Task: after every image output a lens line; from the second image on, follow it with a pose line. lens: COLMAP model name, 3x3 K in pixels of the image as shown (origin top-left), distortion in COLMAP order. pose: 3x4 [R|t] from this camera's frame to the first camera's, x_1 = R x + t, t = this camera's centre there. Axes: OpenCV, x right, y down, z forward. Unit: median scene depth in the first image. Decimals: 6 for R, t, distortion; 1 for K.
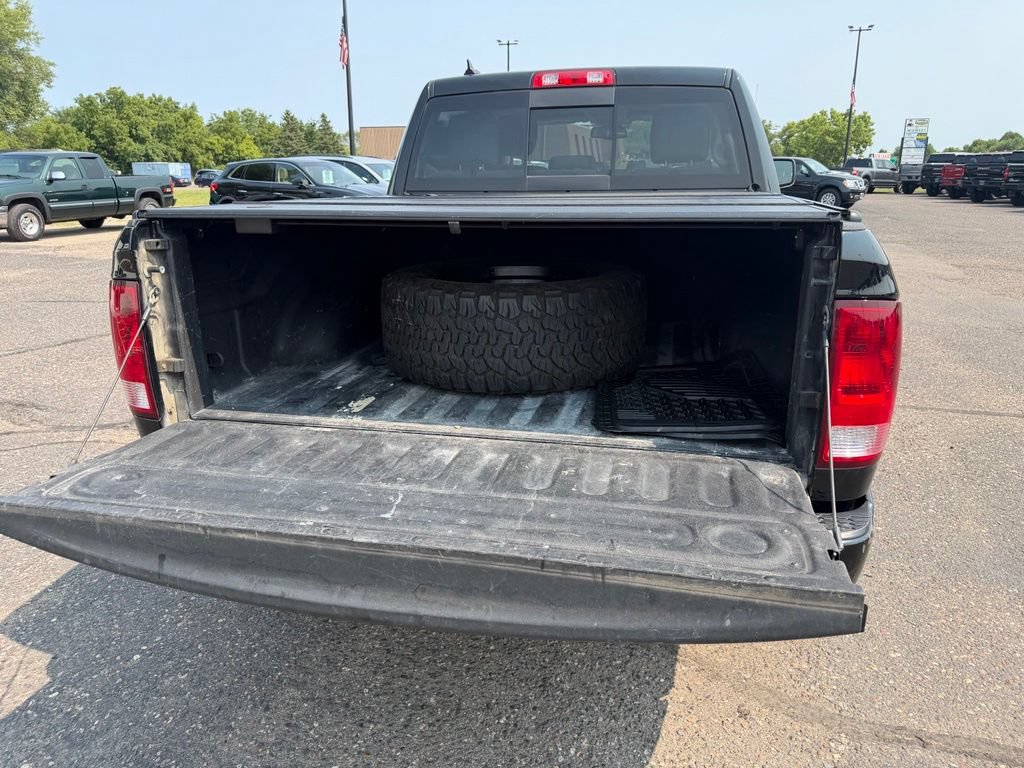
lens RADIAL K [[724.9, 0, 511.4], [0, 724.9, 388.6], [0, 0, 1]] dist [0.049111, -0.054166]
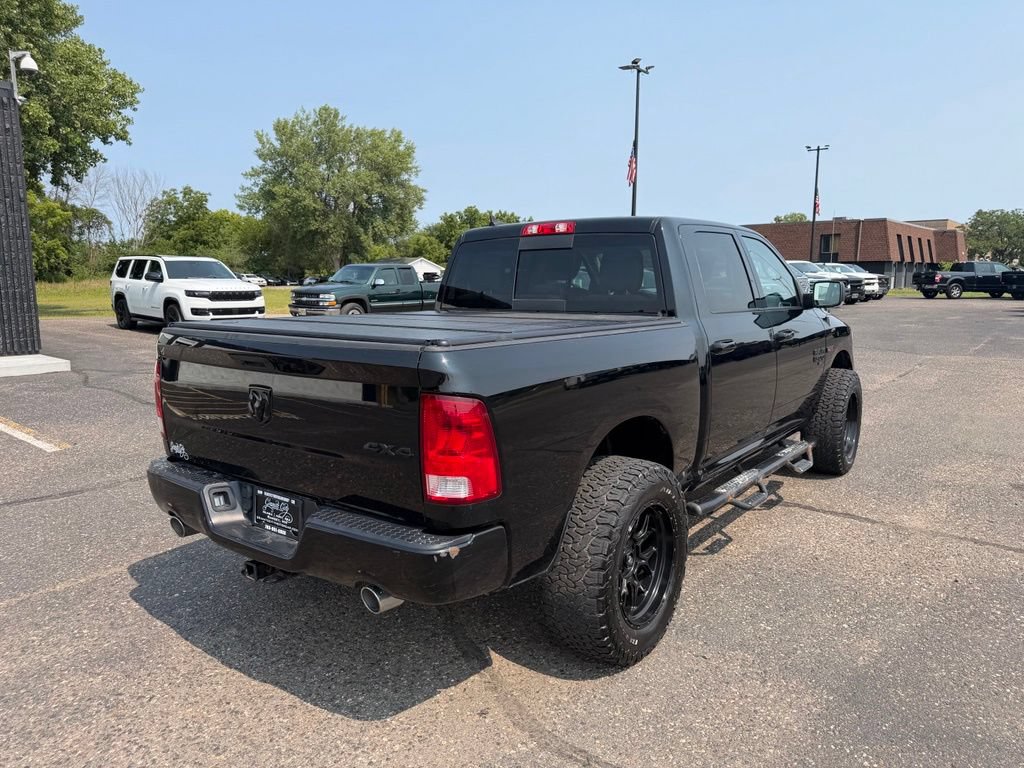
lens RADIAL K [[724.9, 0, 506.6], [0, 724.9, 383.6], [0, 0, 1]] dist [0.049111, -0.054166]
pose [[0.908775, 0.062397, -0.412595, 0.122610], [-0.118659, 0.986581, -0.112155, 0.001143], [0.400060, 0.150882, 0.903984, -0.035082]]
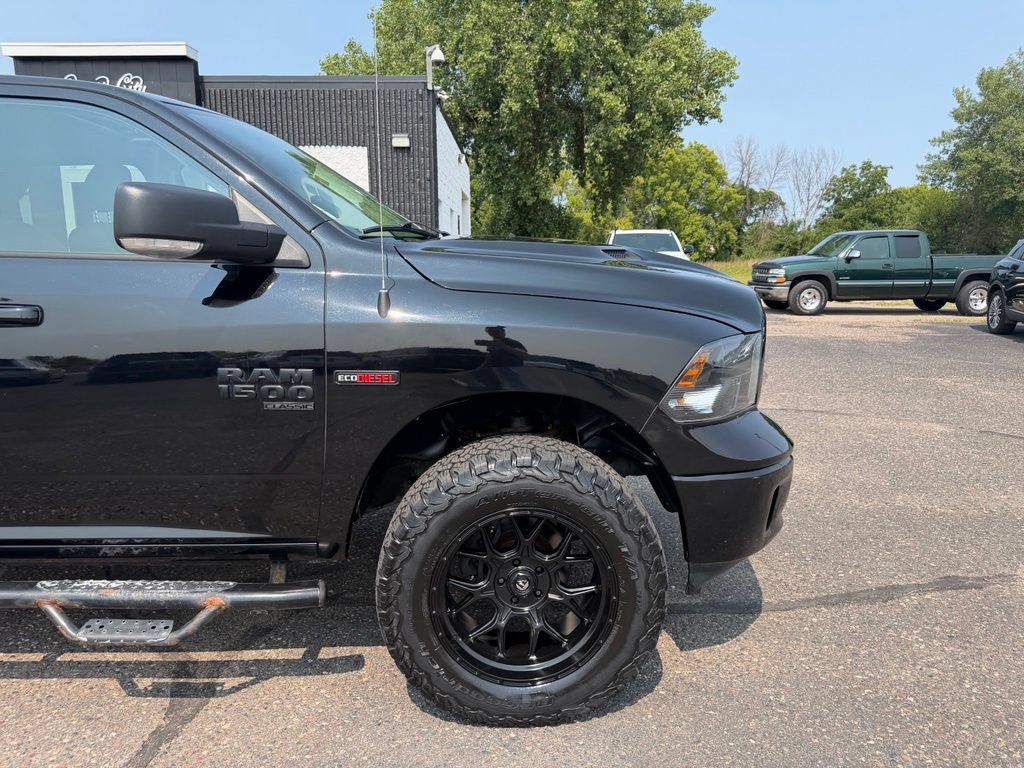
lens RADIAL K [[724.9, 0, 517.7], [0, 724.9, 391.0], [0, 0, 1]] dist [0.049111, -0.054166]
pose [[0.243657, 0.180826, -0.952855, 0.254868], [-0.280283, 0.953674, 0.109309, -0.096369], [0.928479, 0.240435, 0.283052, 0.346450]]
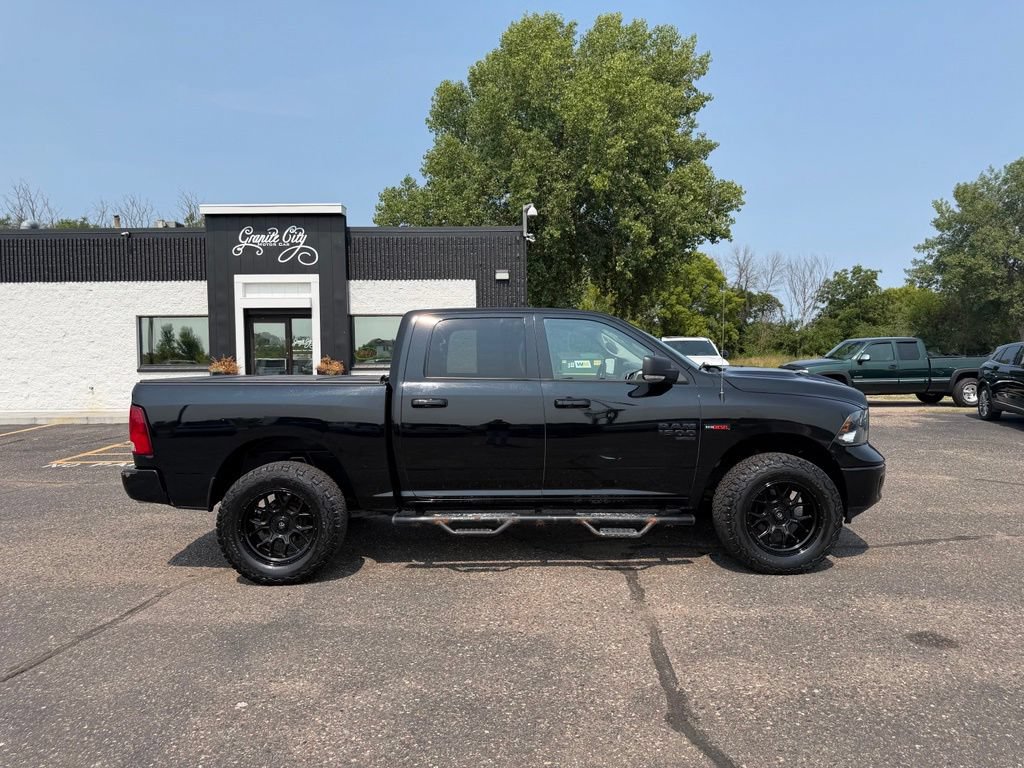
lens RADIAL K [[724.9, 0, 511.4], [0, 724.9, 391.6], [0, 0, 1]] dist [0.049111, -0.054166]
pose [[0.238348, 0.051067, -0.969836, 0.426691], [-0.271139, 0.962408, -0.015959, -0.060074], [0.932563, 0.266764, 0.243235, 0.179323]]
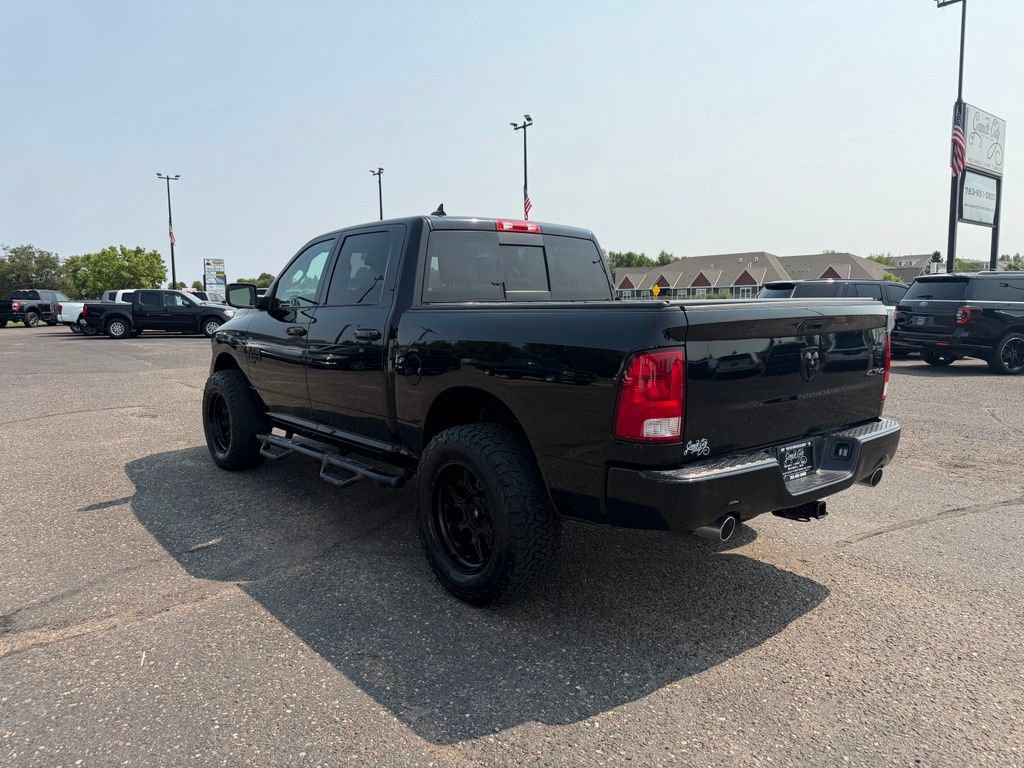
lens RADIAL K [[724.9, 0, 506.4], [0, 724.9, 380.7], [0, 0, 1]] dist [0.049111, -0.054166]
pose [[0.620992, -0.084978, 0.779197, -0.229138], [0.227458, 0.970865, -0.075395, -0.006014], [-0.750088, 0.224054, 0.622228, 0.042796]]
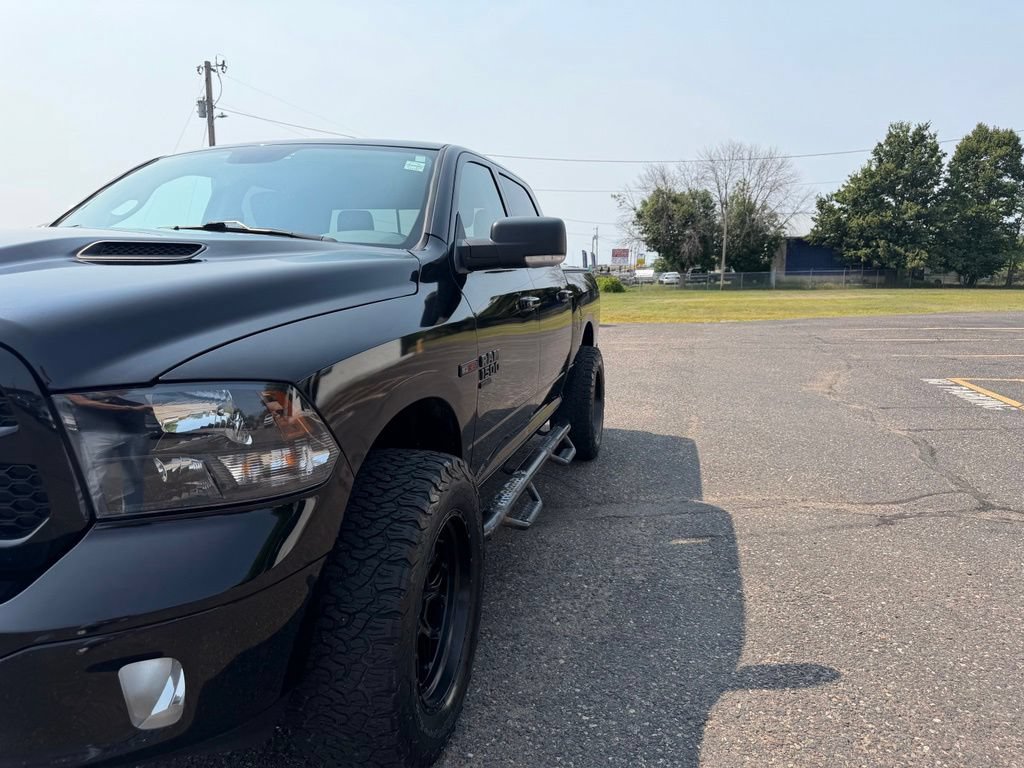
lens RADIAL K [[724.9, 0, 506.3], [0, 724.9, 382.0], [0, 0, 1]] dist [0.049111, -0.054166]
pose [[-0.999813, -0.001701, 0.019270, -0.023703], [0.006634, 0.905567, 0.424151, -0.147945], [-0.018172, 0.424200, -0.905386, 0.531732]]
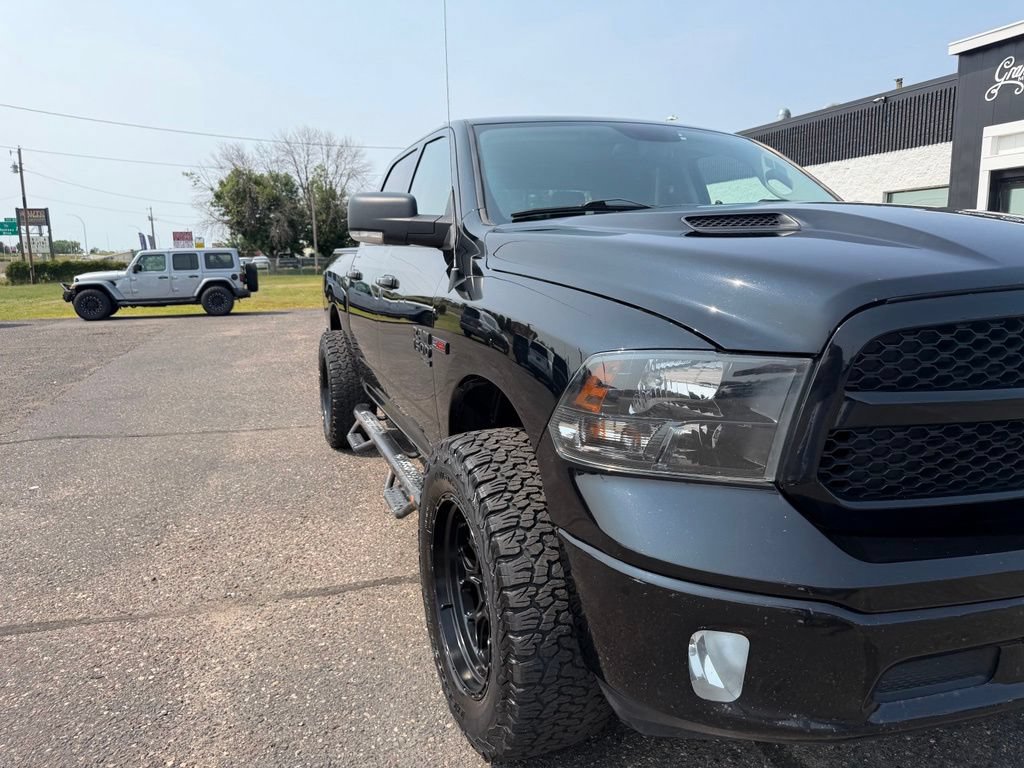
lens RADIAL K [[724.9, 0, 510.7], [0, 724.9, 382.9], [0, 0, 1]] dist [0.049111, -0.054166]
pose [[-0.840703, 0.106761, -0.530867, 0.188194], [-0.139891, 0.904271, 0.403392, -0.133249], [0.523114, 0.413396, -0.745289, 0.484467]]
